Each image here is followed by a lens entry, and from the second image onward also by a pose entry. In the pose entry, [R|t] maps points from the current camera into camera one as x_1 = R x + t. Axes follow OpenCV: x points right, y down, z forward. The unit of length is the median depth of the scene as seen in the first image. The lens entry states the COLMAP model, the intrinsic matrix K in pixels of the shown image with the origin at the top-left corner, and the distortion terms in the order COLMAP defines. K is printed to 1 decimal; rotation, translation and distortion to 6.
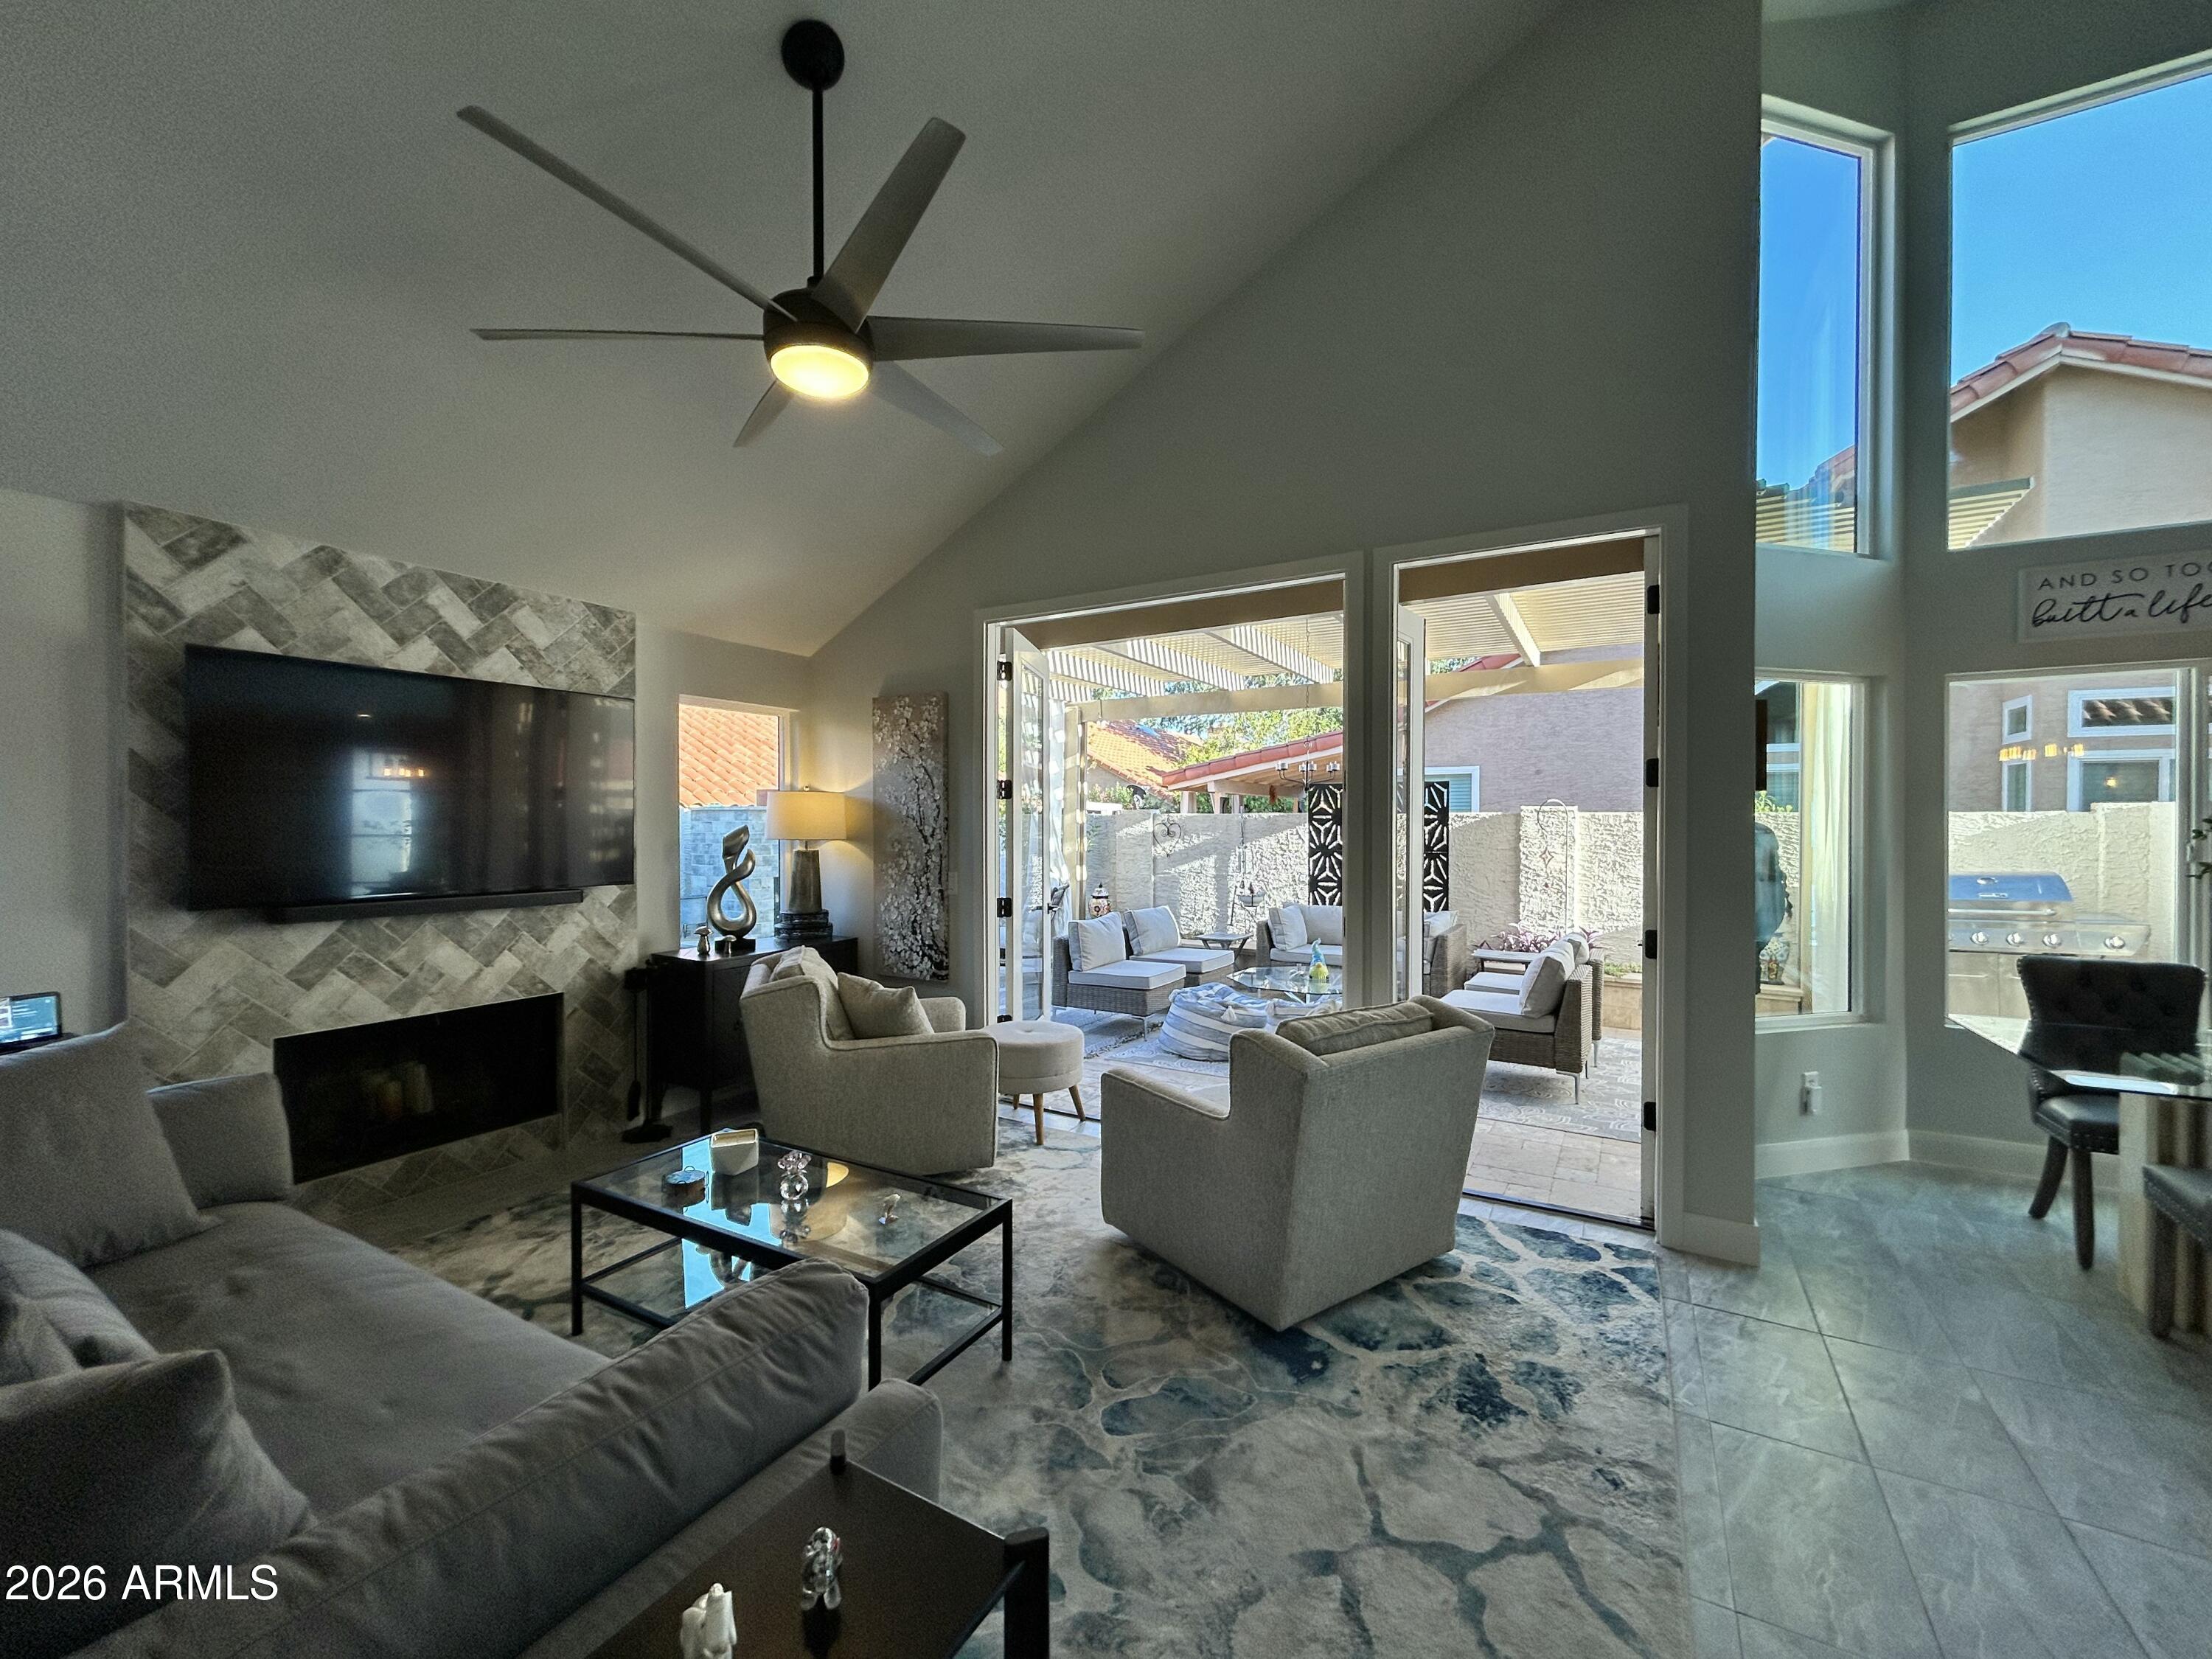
lens RADIAL K [[893.6, 0, 1109.3], [0, 893.6, 828.4], [0, 0, 1]] dist [-0.000999, 0.002716]
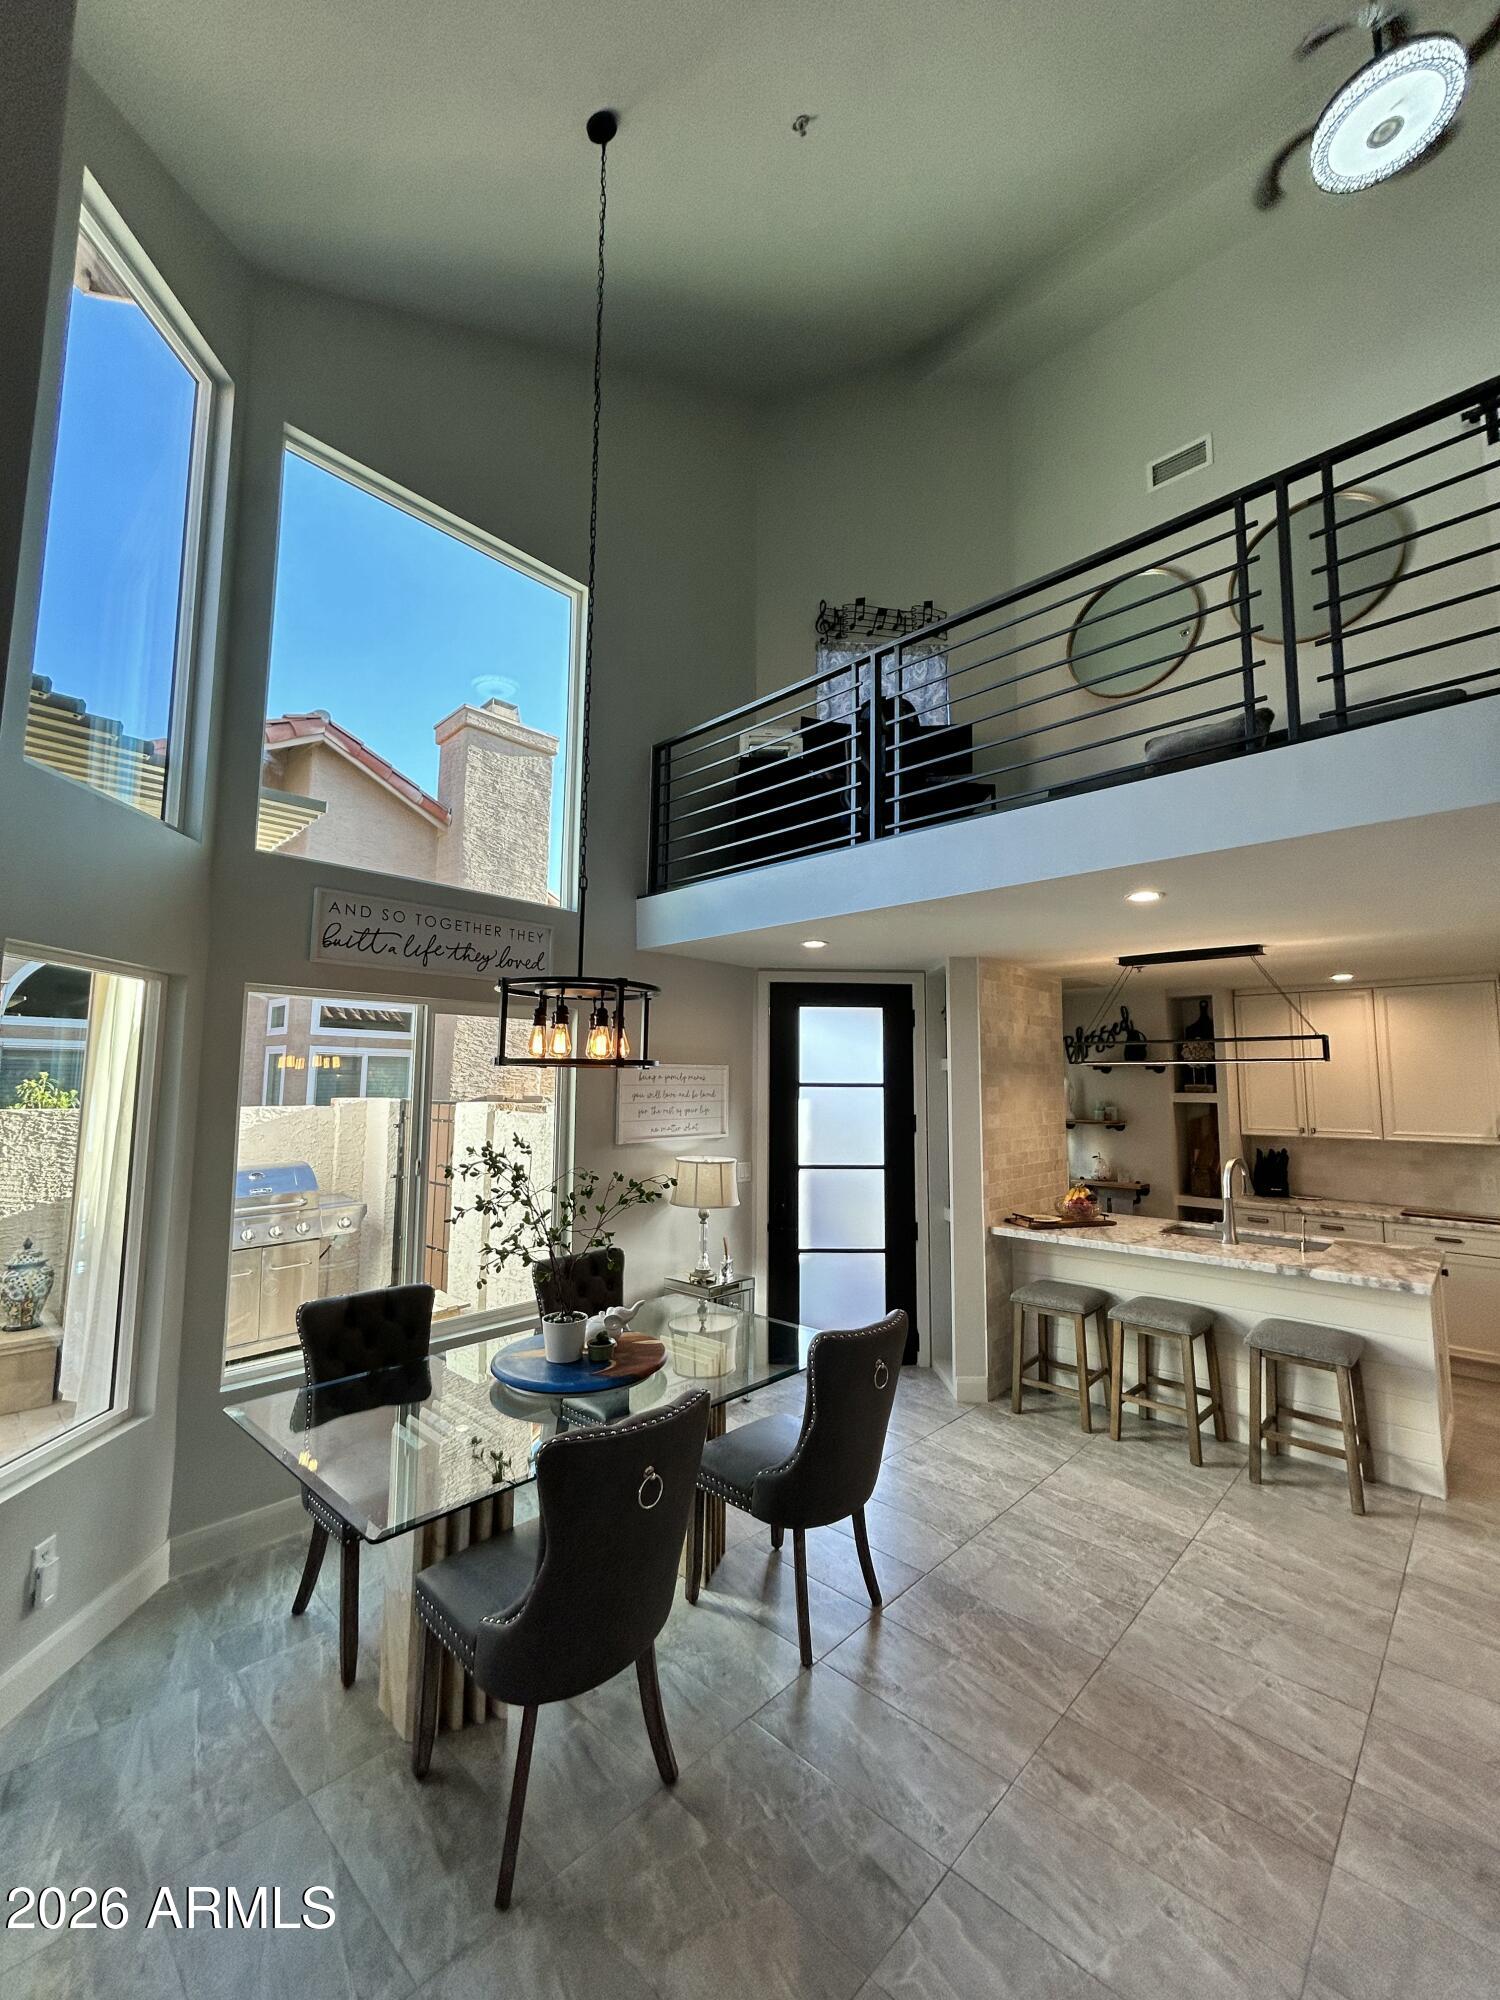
lens RADIAL K [[808.0, 0, 752.6], [0, 808.0, 1002.5], [0, 0, 1]] dist [-0.000999, 0.002716]
pose [[0.230663, 0.099587, 0.967924, 0.266102], [0.000319, 0.994741, -0.102422, -0.068496], [-0.973034, 0.023934, 0.229419, 0.316424]]
